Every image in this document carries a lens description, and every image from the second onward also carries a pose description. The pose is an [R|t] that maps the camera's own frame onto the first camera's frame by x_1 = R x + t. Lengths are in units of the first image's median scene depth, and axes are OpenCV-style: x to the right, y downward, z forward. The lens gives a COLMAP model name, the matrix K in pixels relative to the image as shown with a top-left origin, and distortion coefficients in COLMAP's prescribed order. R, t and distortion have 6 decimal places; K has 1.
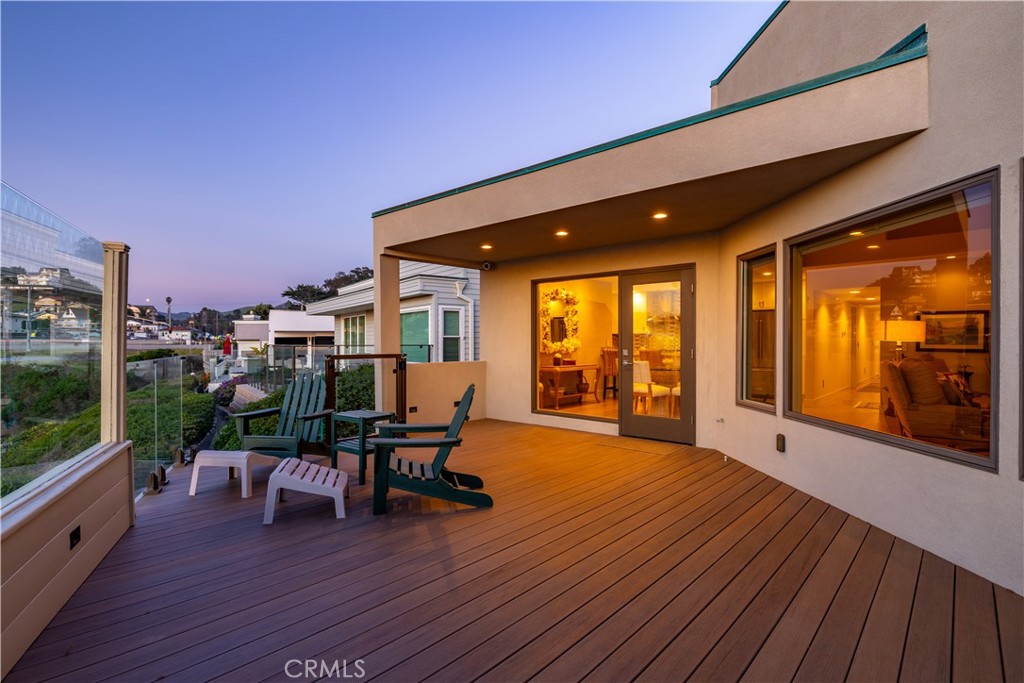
lens RADIAL K [[511.4, 0, 512.0], [0, 511.4, 341.1], [0, 0, 1]] dist [0.000327, 0.000070]
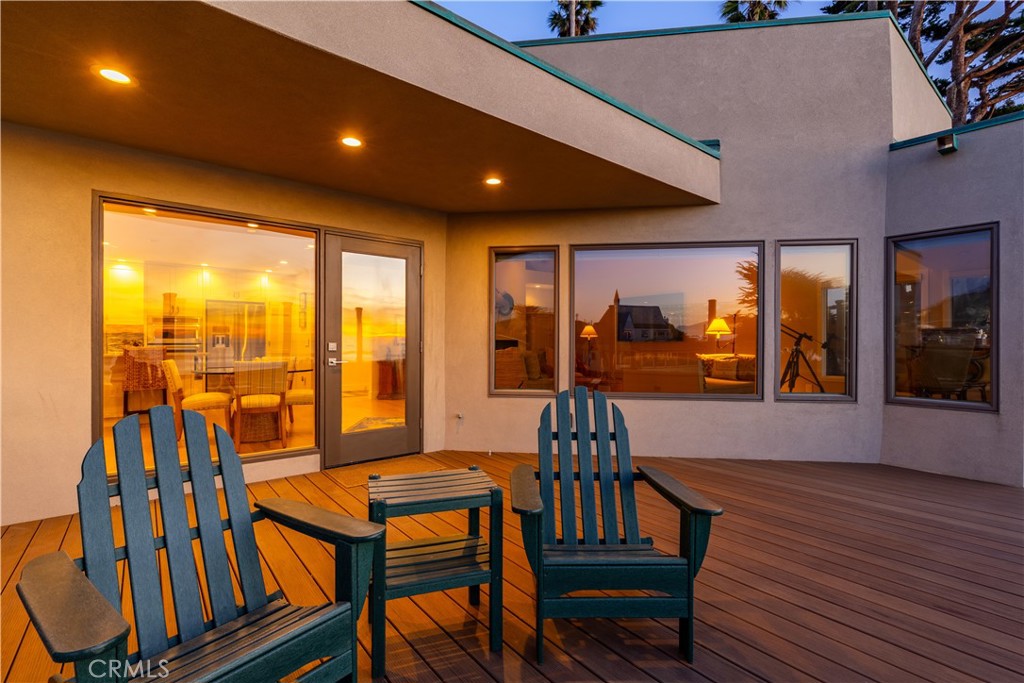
lens RADIAL K [[462.8, 0, 512.5], [0, 462.8, 340.8], [0, 0, 1]] dist [-0.000310, 0.000007]
pose [[0.167004, -0.004573, 0.985946, -0.401648], [0.001811, 0.999989, 0.004332, 0.011692], [-0.985955, 0.001062, 0.167010, 0.729713]]
